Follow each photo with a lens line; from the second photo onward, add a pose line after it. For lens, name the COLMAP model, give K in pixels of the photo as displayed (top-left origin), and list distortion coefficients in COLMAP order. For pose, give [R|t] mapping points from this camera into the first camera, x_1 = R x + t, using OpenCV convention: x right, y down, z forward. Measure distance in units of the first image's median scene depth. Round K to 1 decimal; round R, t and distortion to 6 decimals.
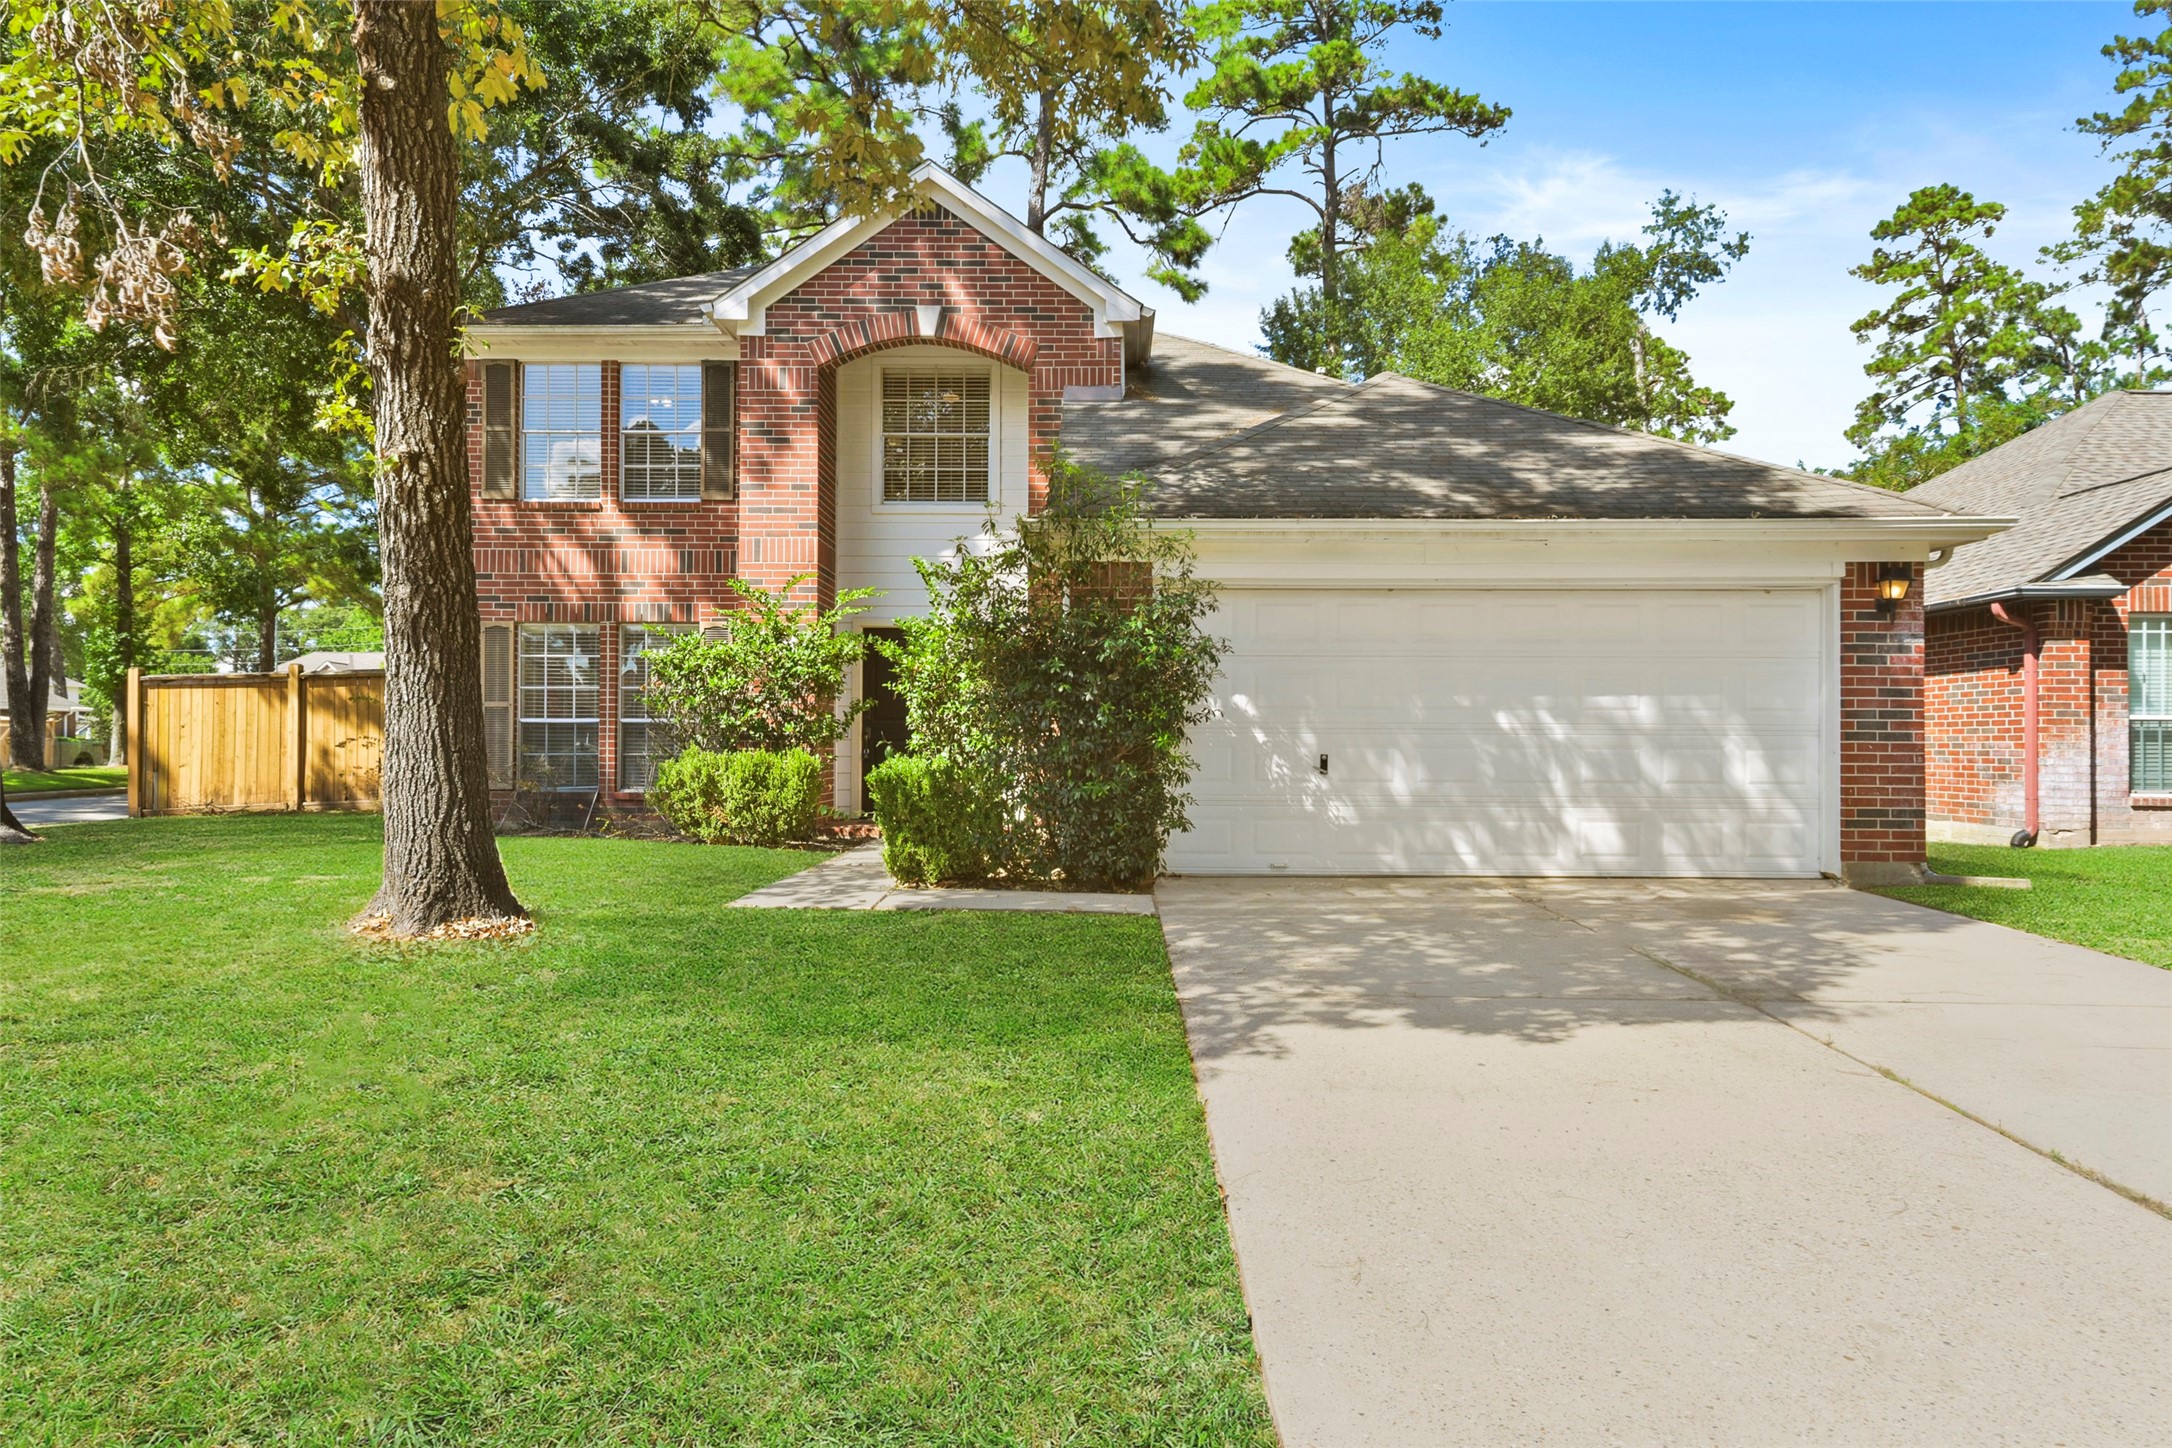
lens RADIAL K [[1428.4, 0, 1076.1], [0, 1428.4, 738.3], [0, 0, 1]] dist [0.020364, 0.003454]
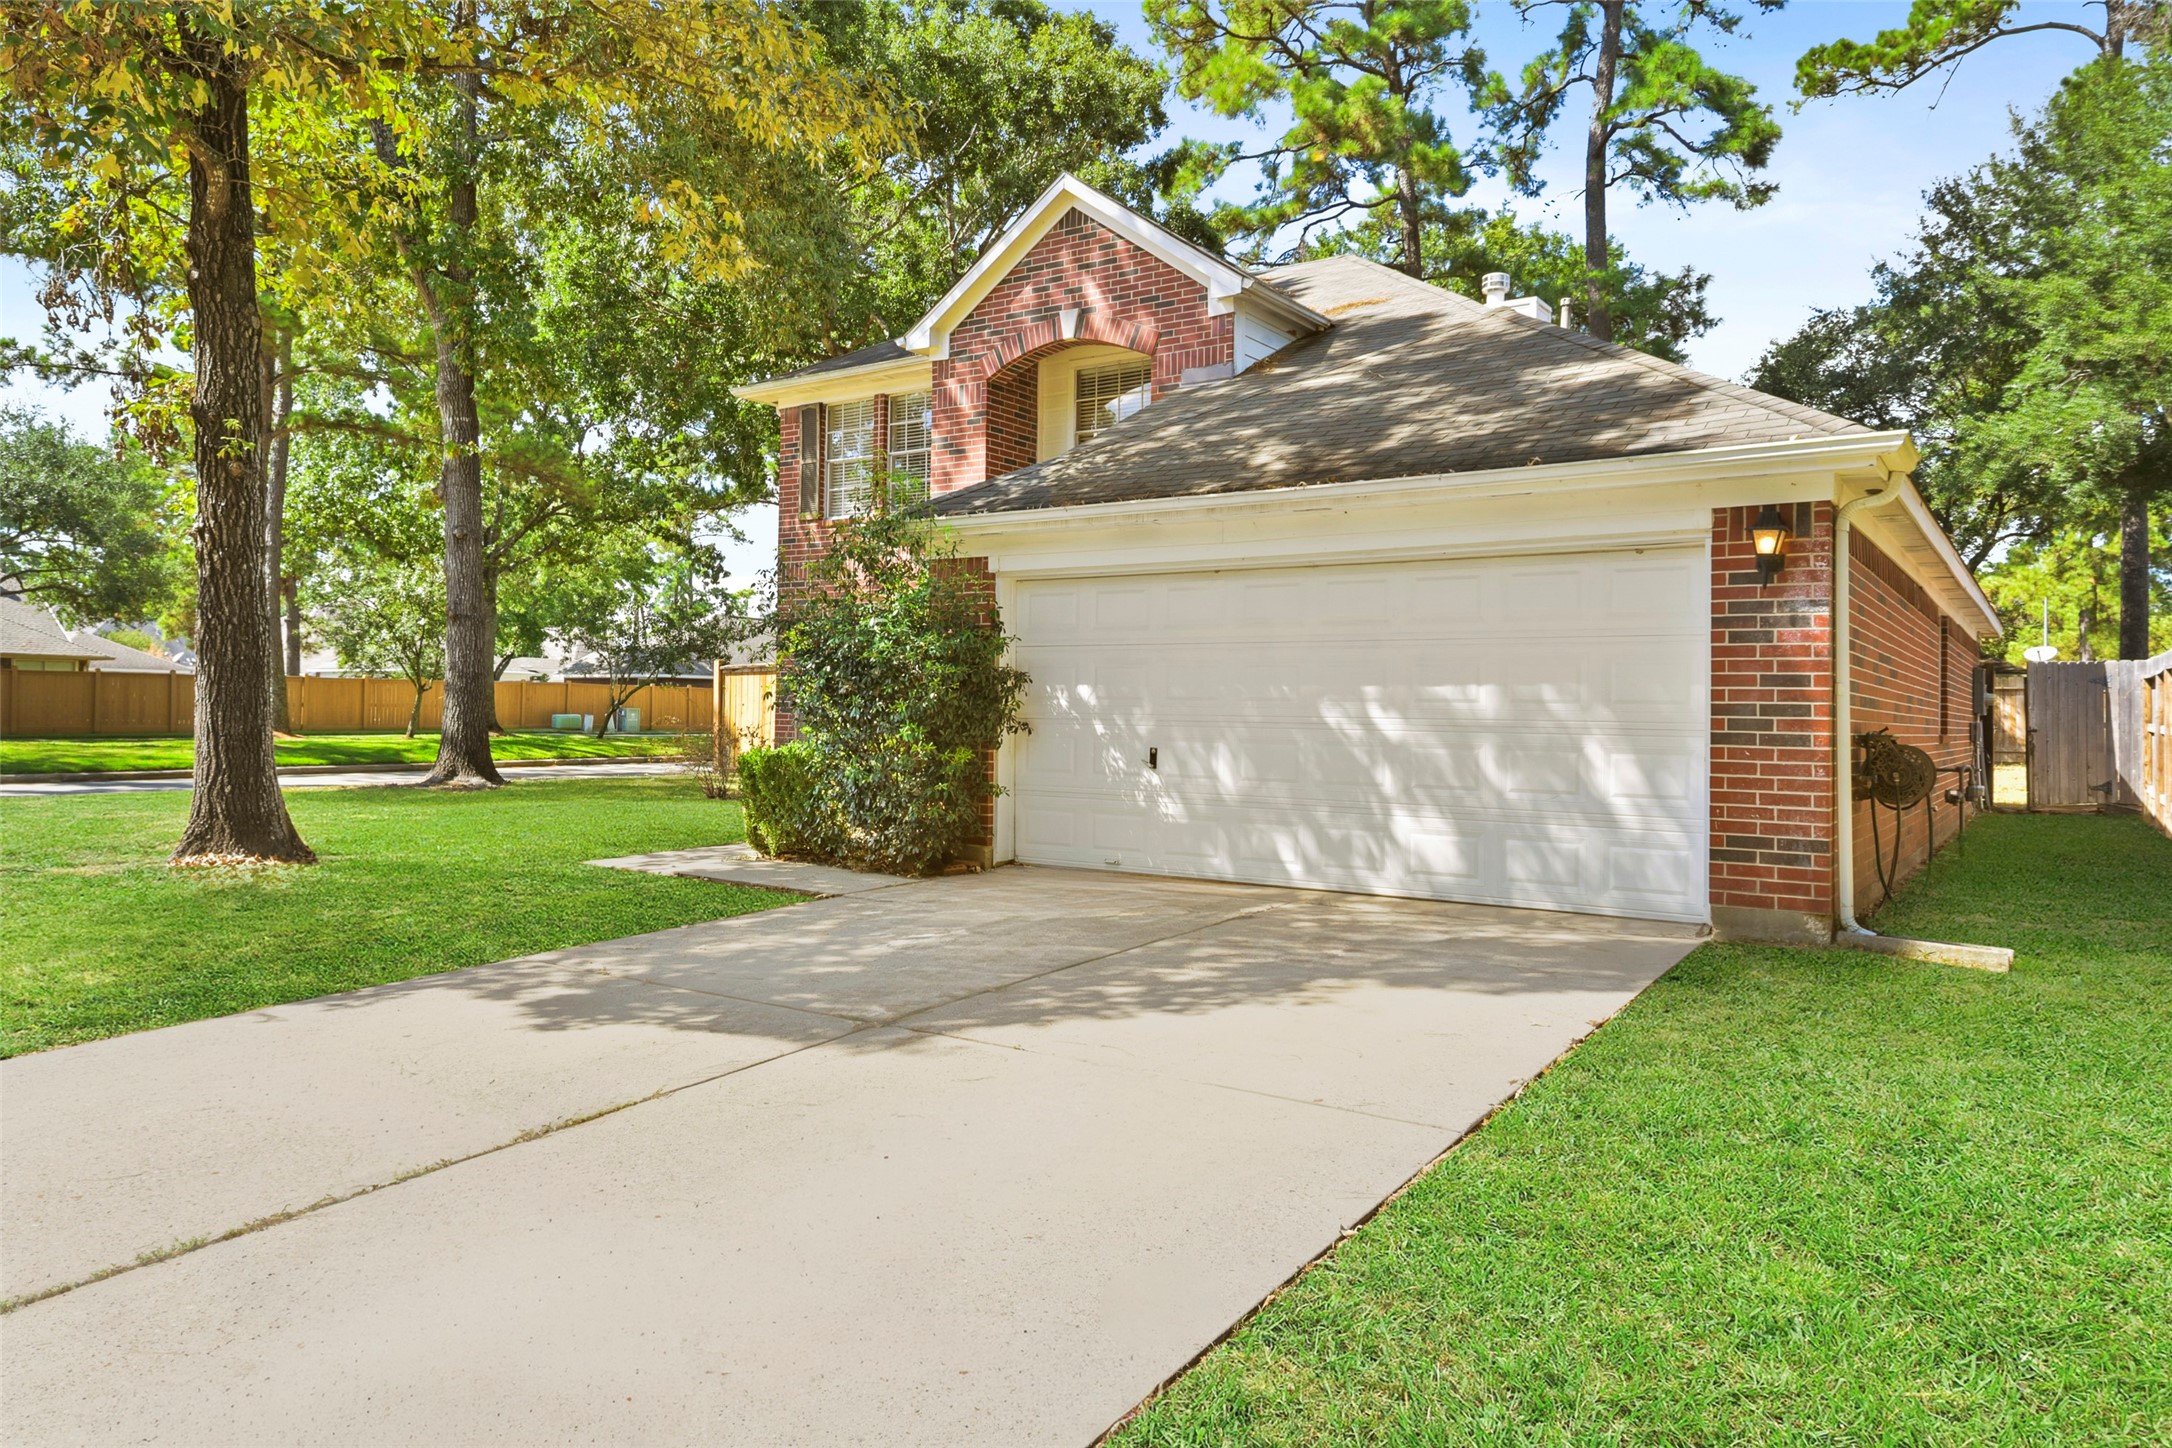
lens RADIAL K [[1428.4, 0, 1071.5], [0, 1428.4, 708.0], [0, 0, 1]] dist [0.020364, 0.003454]
pose [[0.828479, 0.005886, -0.559990, 0.660311], [-0.006534, 0.999978, 0.000845, -0.015487], [0.559983, 0.002959, 0.828499, 0.180604]]
